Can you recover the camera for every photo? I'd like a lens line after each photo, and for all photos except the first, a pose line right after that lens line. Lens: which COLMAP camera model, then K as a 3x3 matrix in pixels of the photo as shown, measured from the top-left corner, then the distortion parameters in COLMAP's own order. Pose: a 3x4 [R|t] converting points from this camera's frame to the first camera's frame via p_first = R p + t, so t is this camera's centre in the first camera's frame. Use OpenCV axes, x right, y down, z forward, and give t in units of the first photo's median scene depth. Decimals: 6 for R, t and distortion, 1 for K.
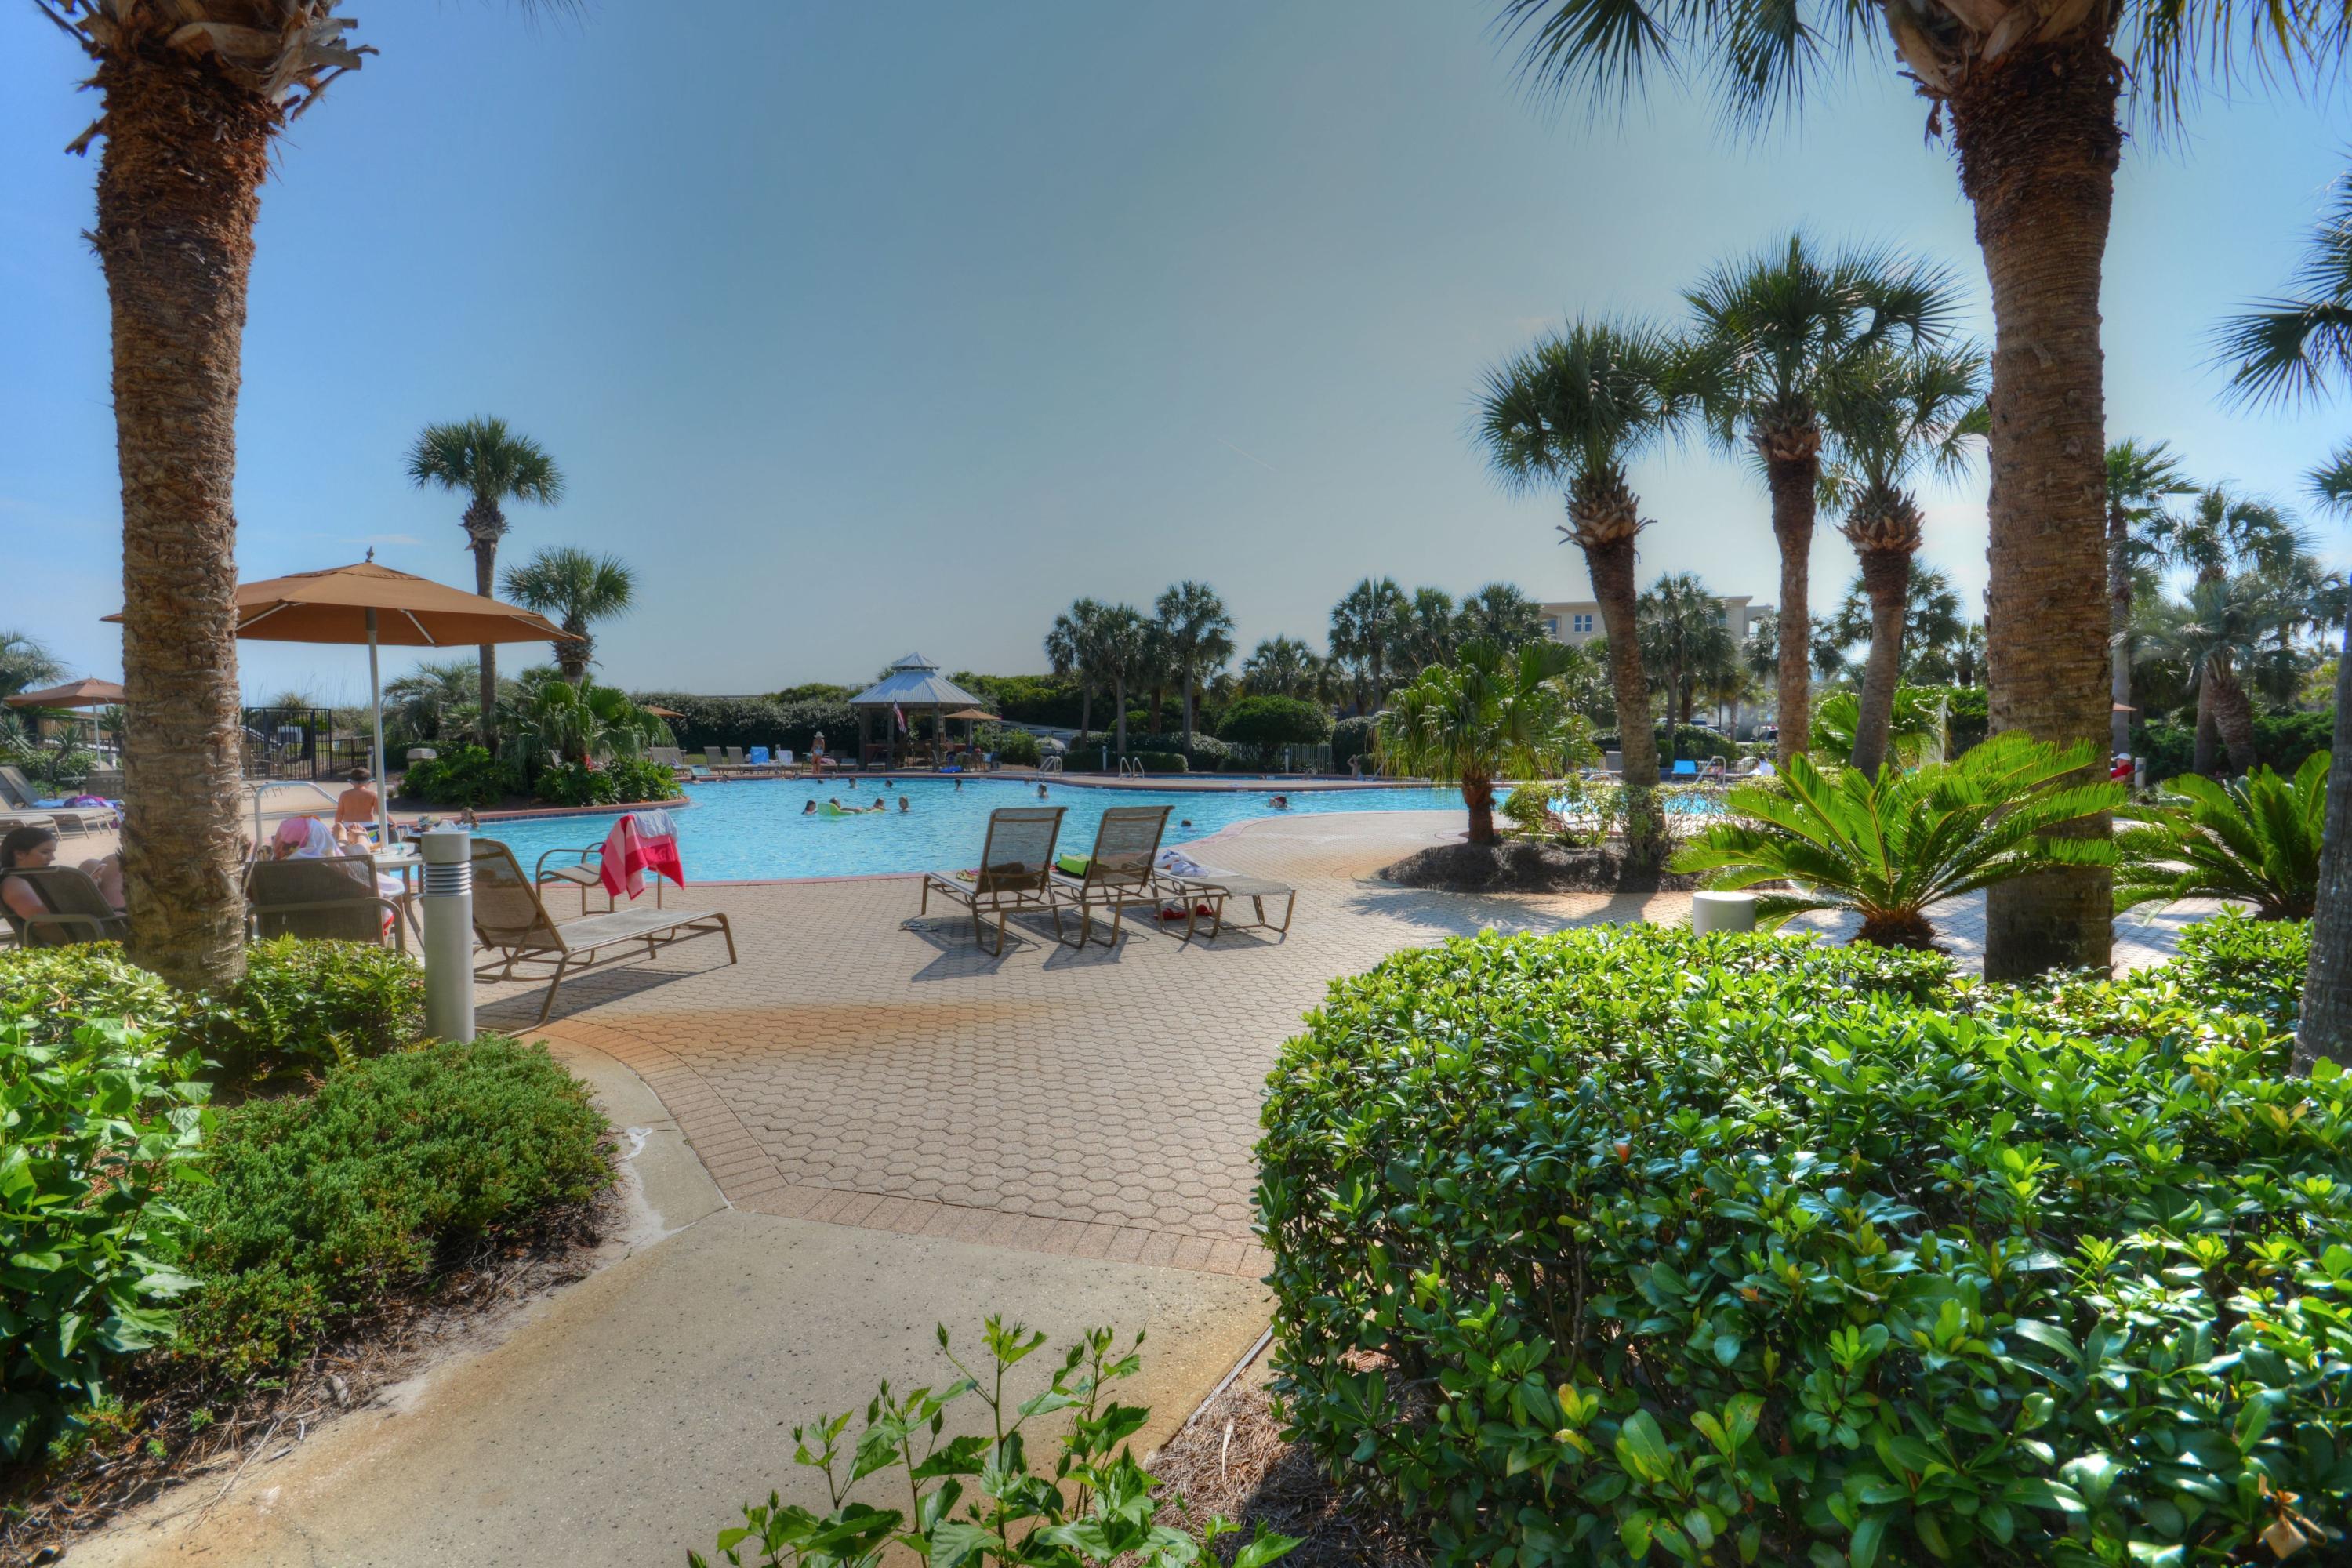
lens RADIAL K [[1059.9, 0, 1173.3], [0, 1059.9, 735.5], [0, 0, 1]] dist [-0.000956, -0.000363]
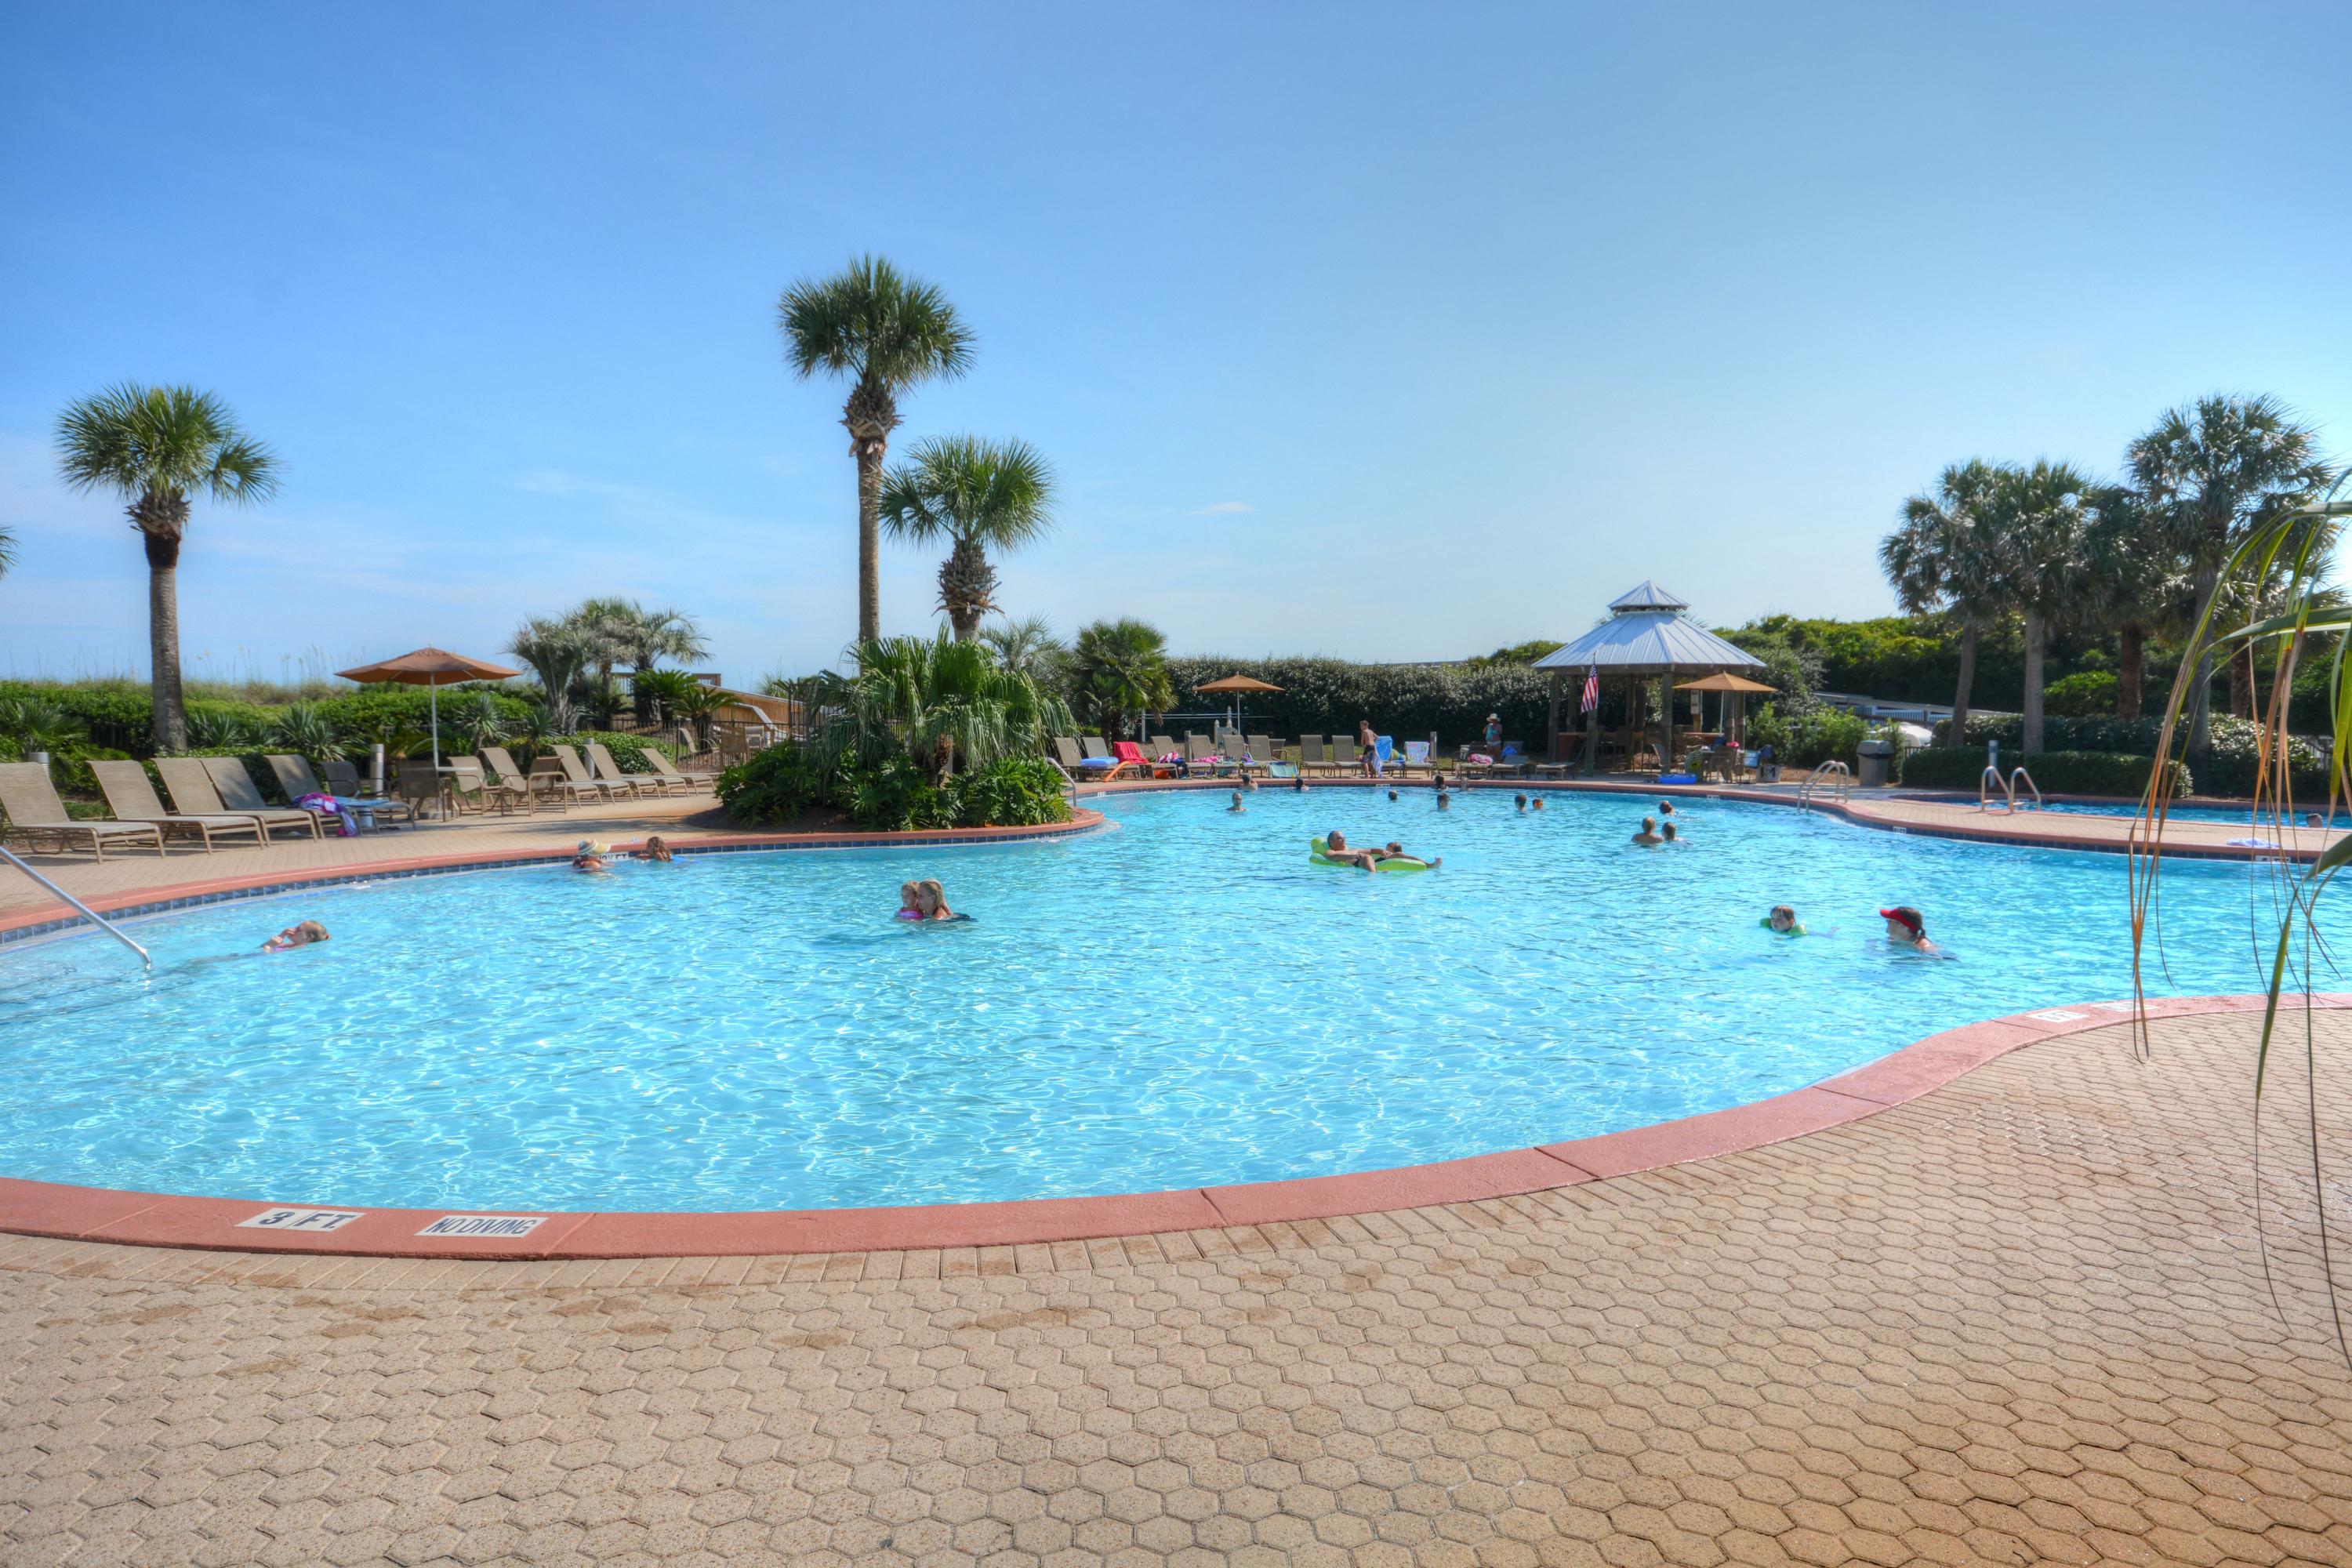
lens RADIAL K [[1378.2, 0, 1176.0], [0, 1378.2, 784.0], [0, 0, 1]] dist [0.020693, 0.000526]
pose [[0.786190, 0.032530, -0.617128, 0.040485], [-0.002000, 0.998742, 0.050099, -0.001589], [0.617981, -0.038153, 0.785267, 0.203003]]
